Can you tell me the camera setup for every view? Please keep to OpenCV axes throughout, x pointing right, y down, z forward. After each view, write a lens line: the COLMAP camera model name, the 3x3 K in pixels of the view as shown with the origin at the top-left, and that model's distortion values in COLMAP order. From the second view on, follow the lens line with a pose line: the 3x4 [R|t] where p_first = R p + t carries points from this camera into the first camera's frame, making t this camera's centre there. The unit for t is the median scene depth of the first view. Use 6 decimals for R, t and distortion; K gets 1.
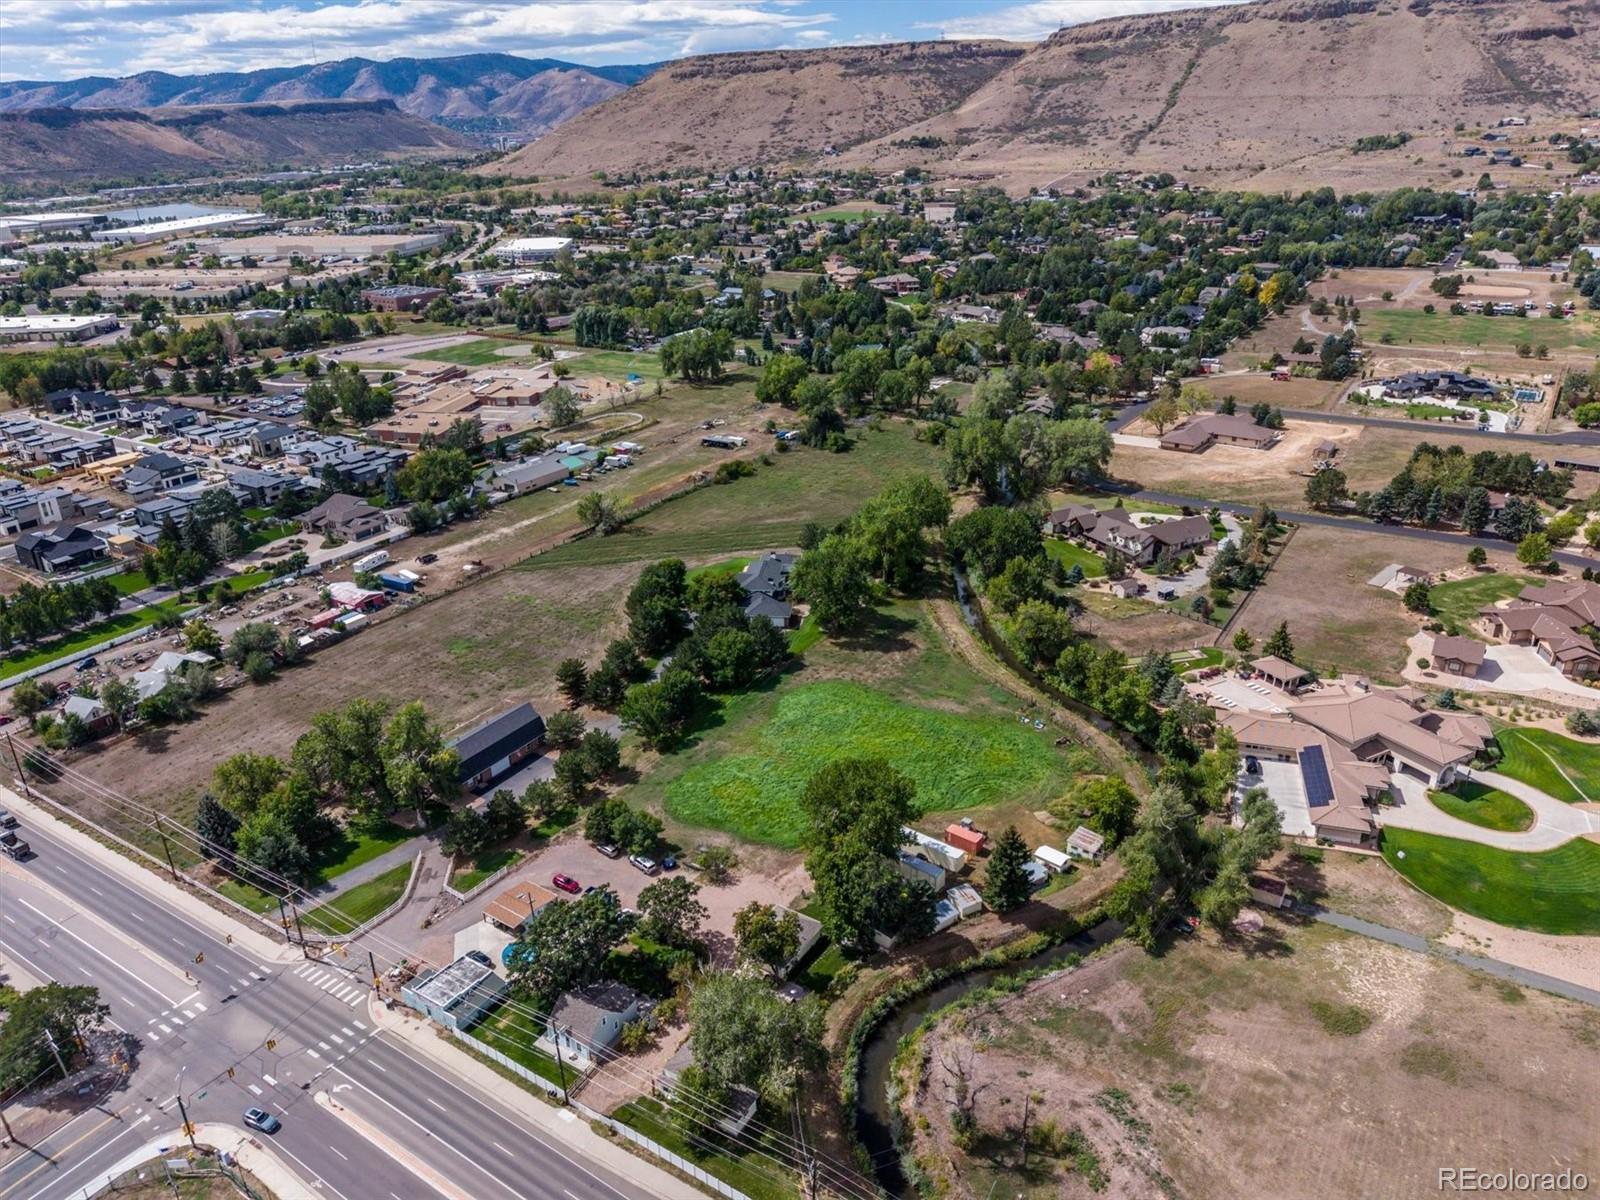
lens RADIAL K [[1132.2, 0, 770.2], [0, 1132.2, 599.5], [0, 0, 1]] dist [0.023700, -0.026714]
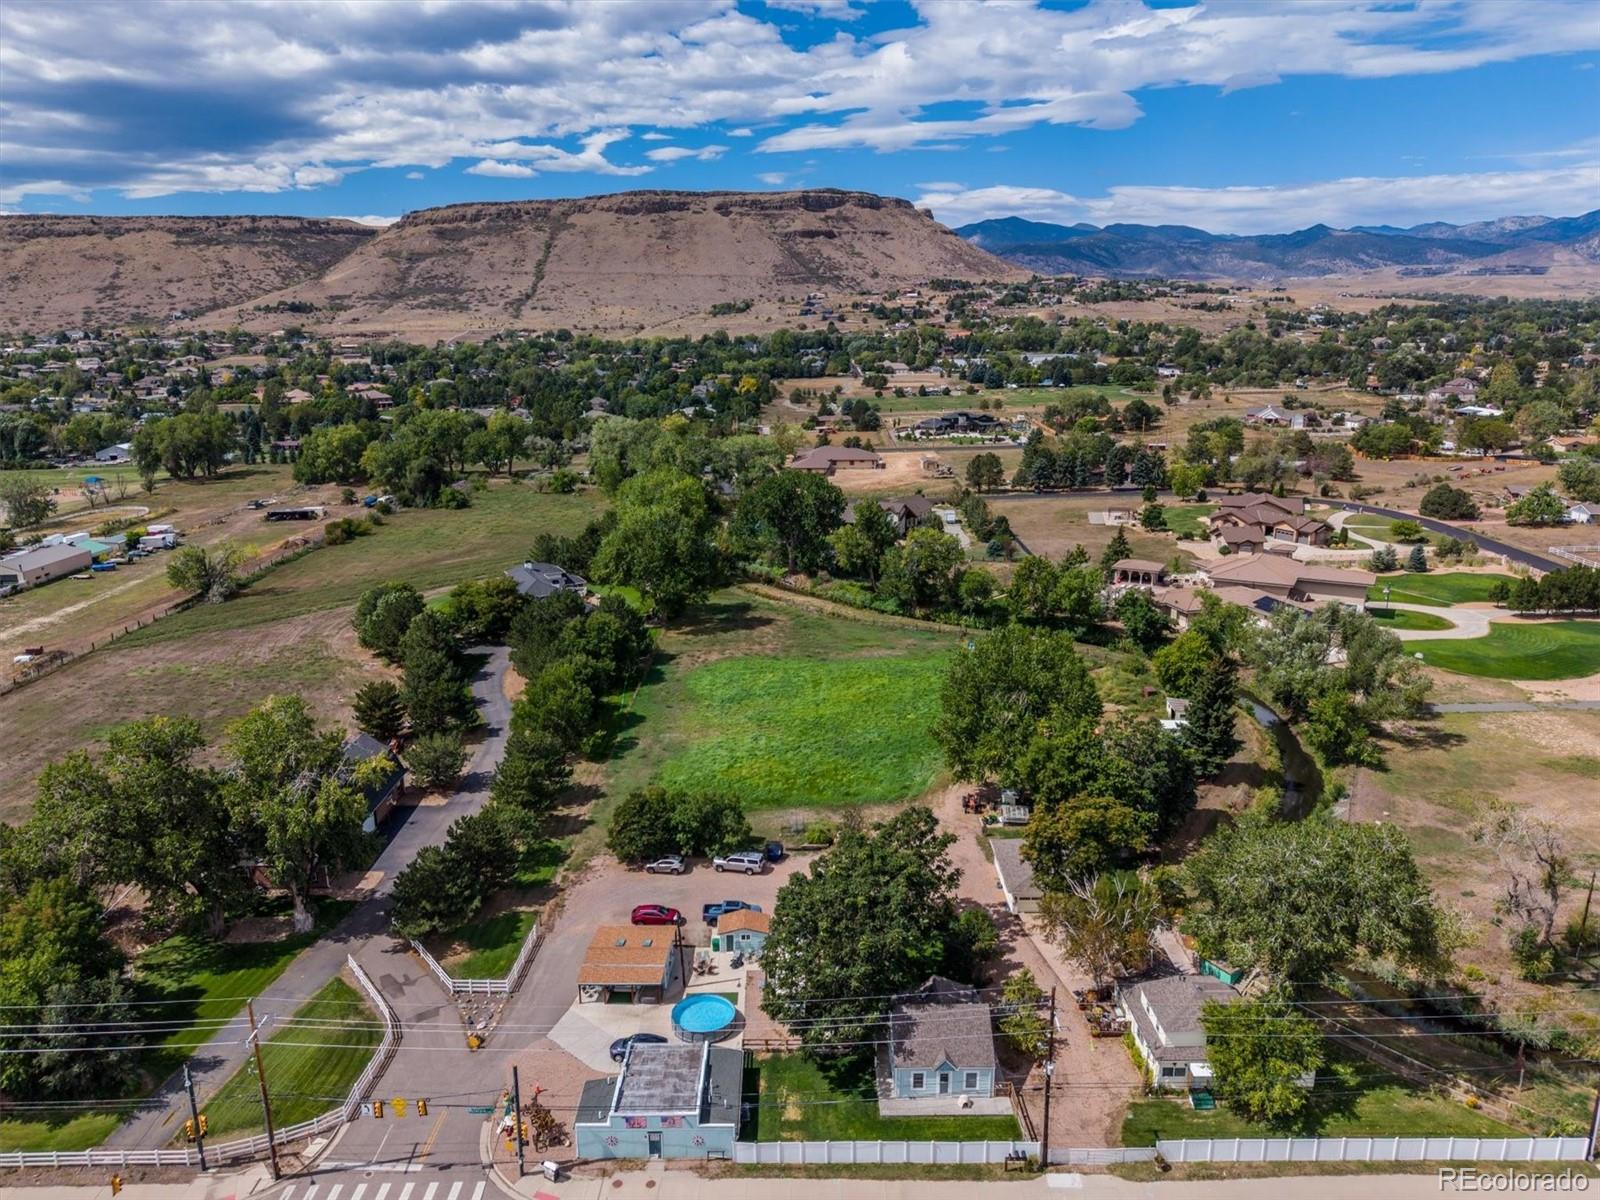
lens RADIAL K [[1132.2, 0, 770.2], [0, 1132.2, 599.5], [0, 0, 1]] dist [0.023700, -0.026714]
pose [[0.837120, -0.113864, 0.535038, -0.071123], [0.208491, 0.970681, -0.119629, 0.028606], [-0.505729, 0.211694, 0.836316, 0.072259]]
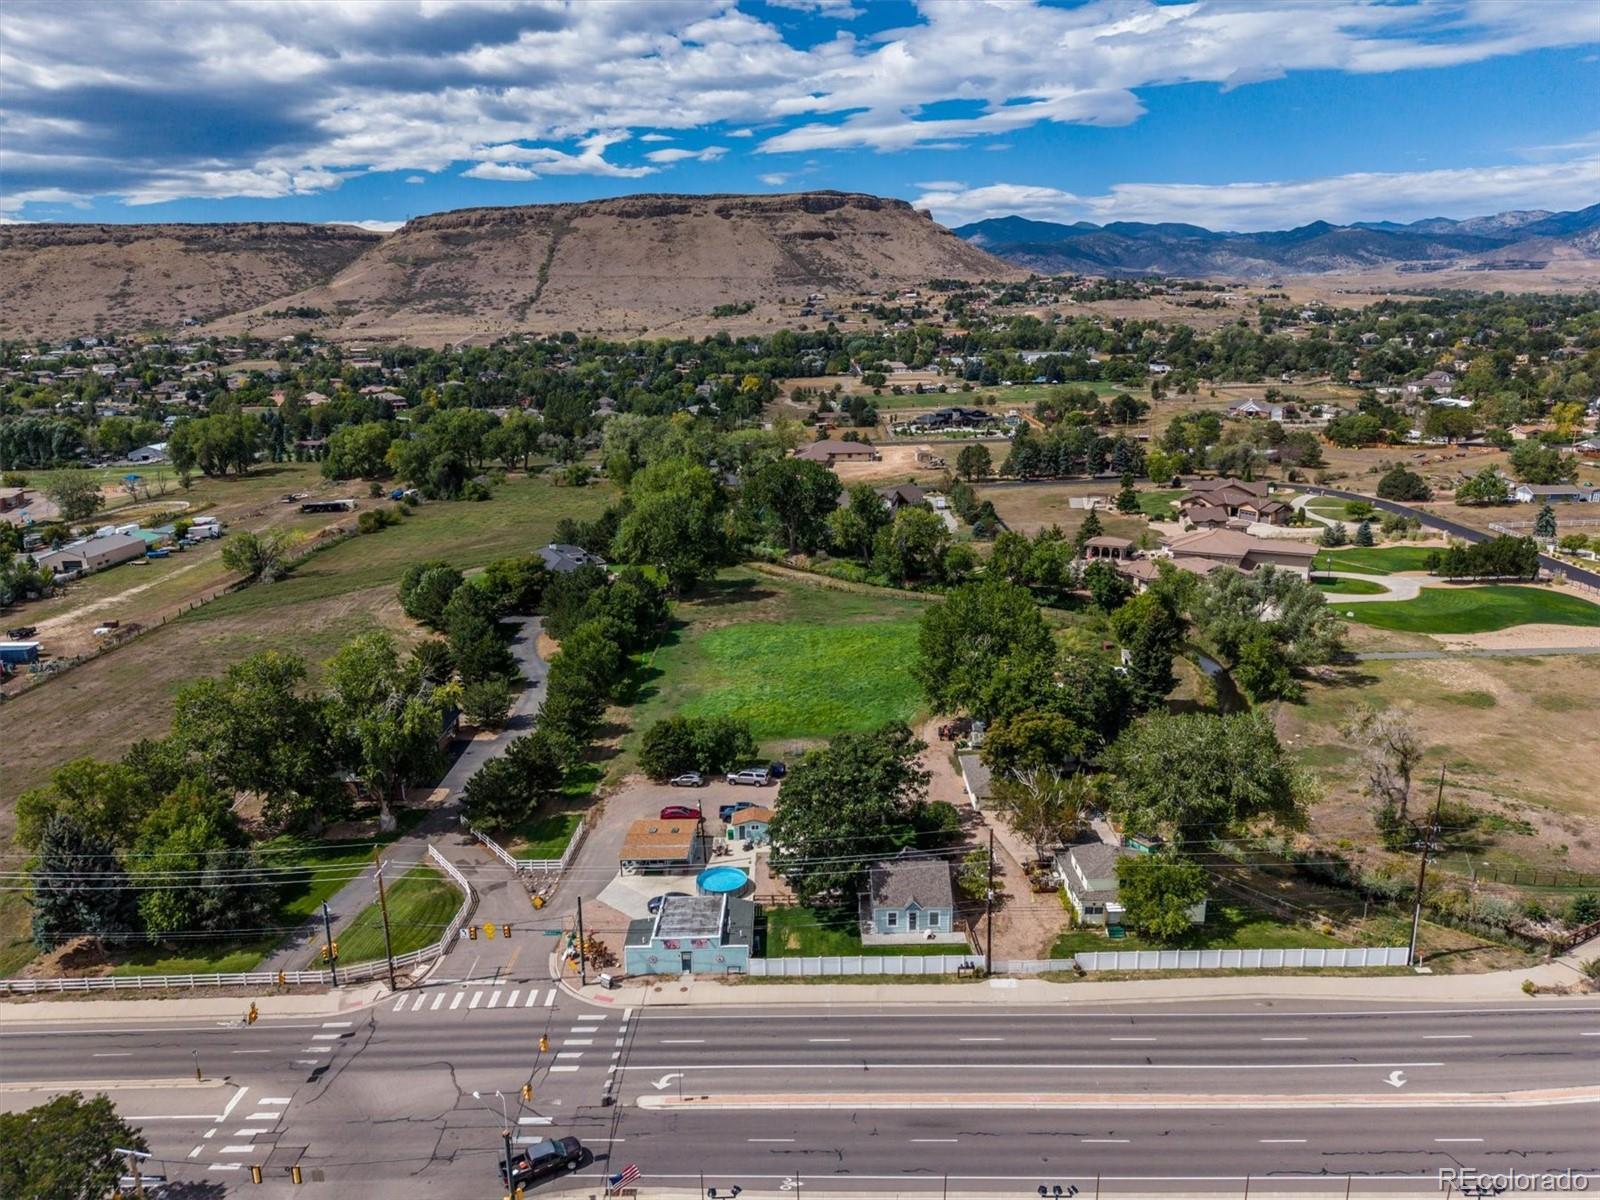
lens RADIAL K [[1138.0, 0, 771.5], [0, 1138.0, 603.1], [0, 0, 1]] dist [0.027724, -0.033701]
pose [[0.837241, -0.121032, 0.533271, -0.082826], [0.216127, 0.969038, -0.119388, 0.036143], [-0.502311, 0.215211, 0.837477, 0.055903]]
